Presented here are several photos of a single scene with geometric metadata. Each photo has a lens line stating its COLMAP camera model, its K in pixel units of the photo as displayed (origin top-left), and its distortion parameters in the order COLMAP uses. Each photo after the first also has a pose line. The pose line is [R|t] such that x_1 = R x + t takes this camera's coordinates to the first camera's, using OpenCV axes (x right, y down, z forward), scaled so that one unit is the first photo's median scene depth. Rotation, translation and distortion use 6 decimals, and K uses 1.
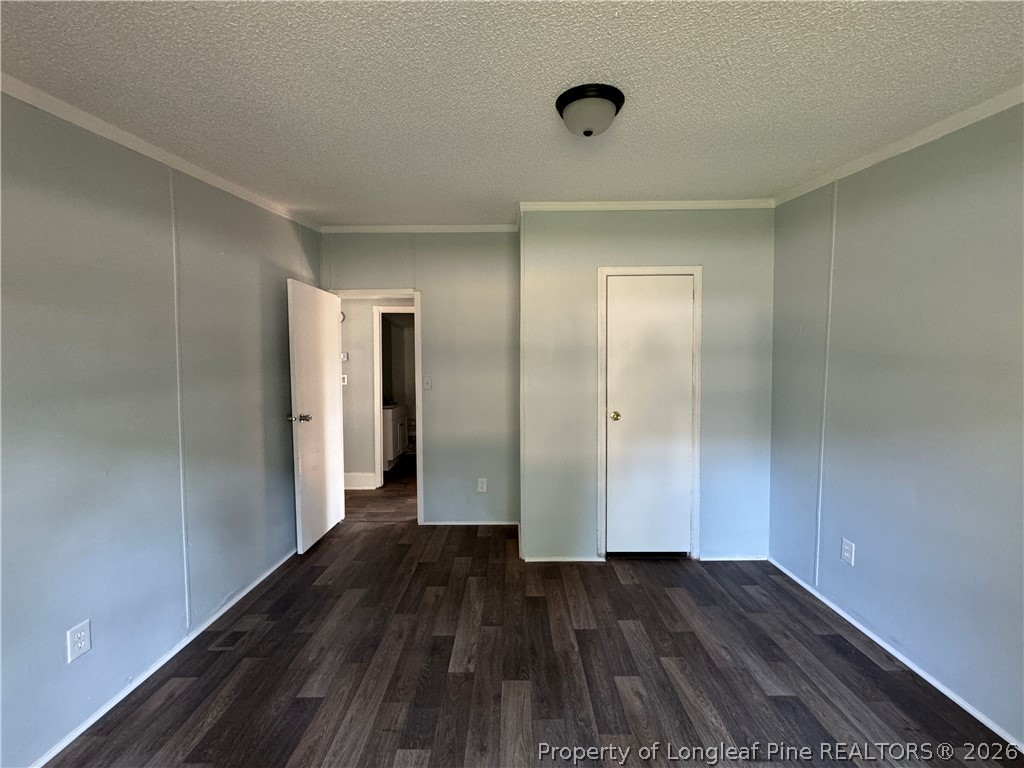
lens RADIAL K [[407.0, 0, 510.1], [0, 407.0, 381.5], [0, 0, 1]] dist [-0.001716, -0.000399]
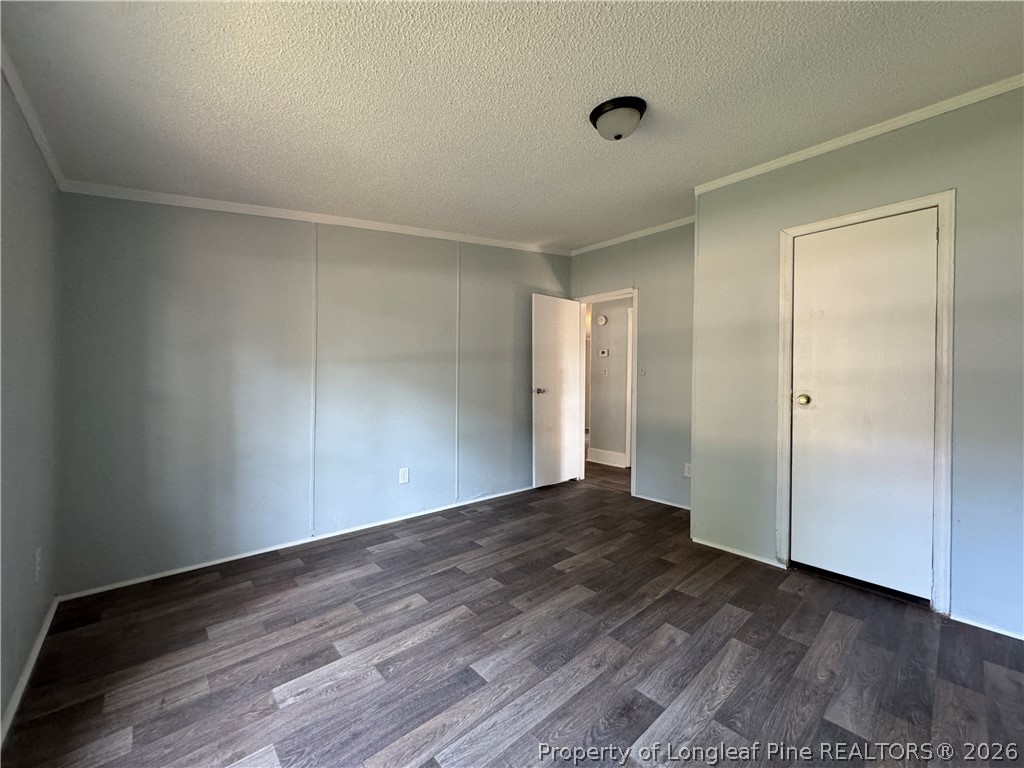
lens RADIAL K [[407.0, 0, 510.1], [0, 407.0, 381.5], [0, 0, 1]] dist [-0.001716, -0.000399]
pose [[0.669542, 0.015761, -0.742607, 0.485590], [-0.039011, 0.999141, -0.013967, 0.084102], [0.741749, 0.038322, 0.669582, -0.018352]]
